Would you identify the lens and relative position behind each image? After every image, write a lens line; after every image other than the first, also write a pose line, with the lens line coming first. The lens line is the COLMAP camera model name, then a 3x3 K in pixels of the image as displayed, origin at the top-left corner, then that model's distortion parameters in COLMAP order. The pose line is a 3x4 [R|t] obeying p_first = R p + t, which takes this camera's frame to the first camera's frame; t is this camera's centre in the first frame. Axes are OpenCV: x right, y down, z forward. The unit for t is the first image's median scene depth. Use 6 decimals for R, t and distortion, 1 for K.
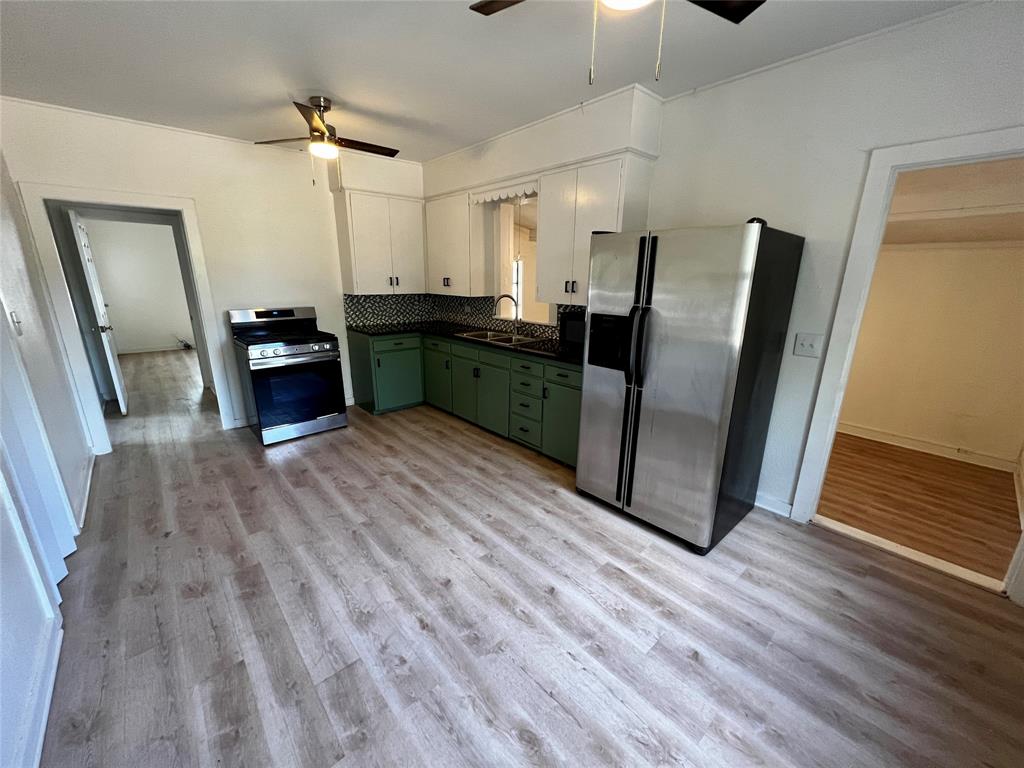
lens RADIAL K [[408.1, 0, 510.9], [0, 408.1, 386.1], [0, 0, 1]] dist [-0.001935, 0.000794]
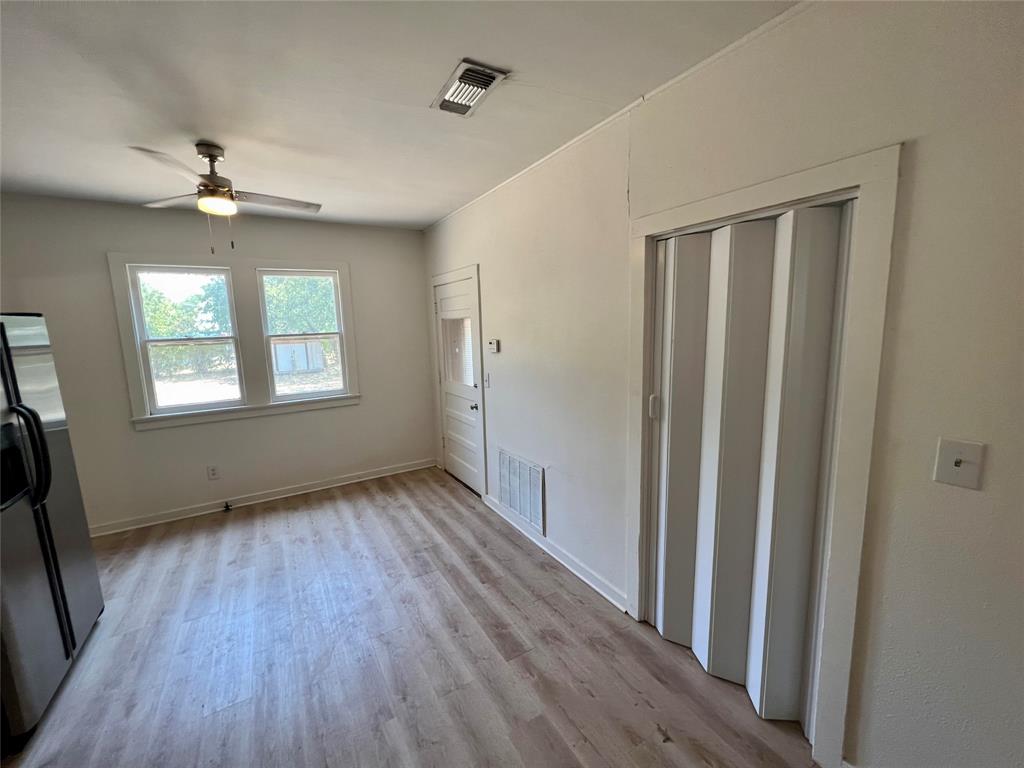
lens RADIAL K [[411.6, 0, 510.7], [0, 411.6, 379.4], [0, 0, 1]] dist [-0.000505, 0.000440]
pose [[-0.981730, -0.005824, 0.190188, -0.758197], [0.070999, 0.916128, 0.394548, -0.479310], [-0.176534, 0.400843, -0.898977, 1.497349]]
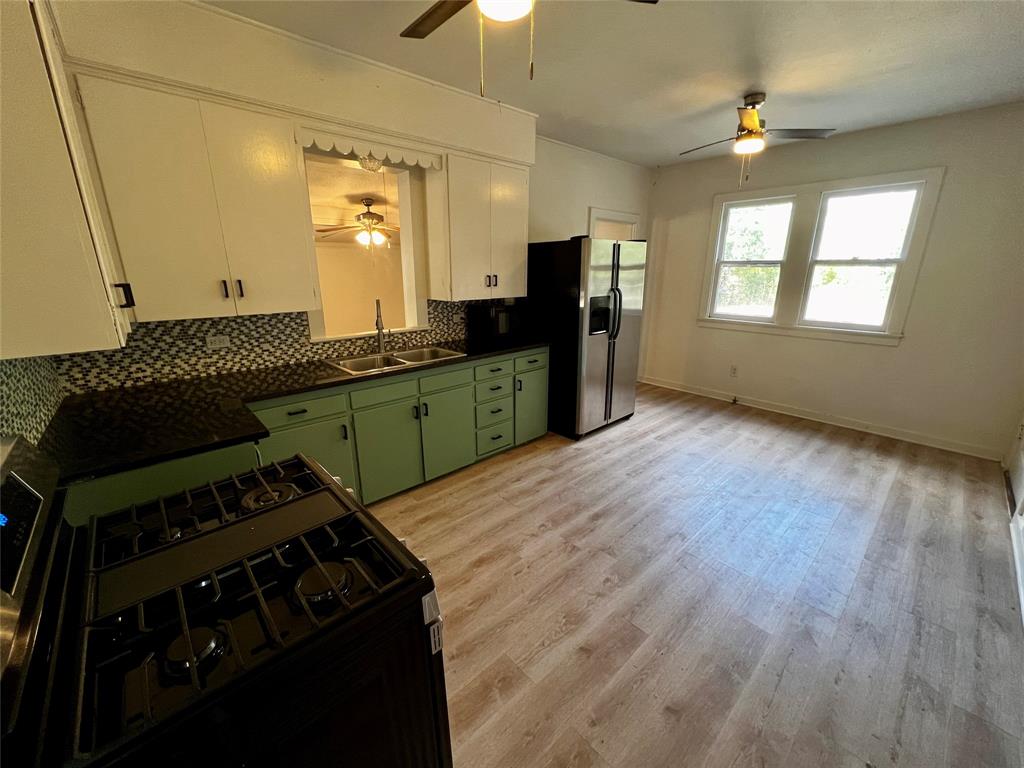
lens RADIAL K [[408.1, 0, 510.9], [0, 408.1, 386.1], [0, 0, 1]] dist [-0.001935, 0.000794]
pose [[-0.011007, -0.288152, 0.957521, -1.266161], [0.267429, 0.921849, 0.280491, -0.387508], [-0.963515, 0.259156, 0.066914, 1.350547]]
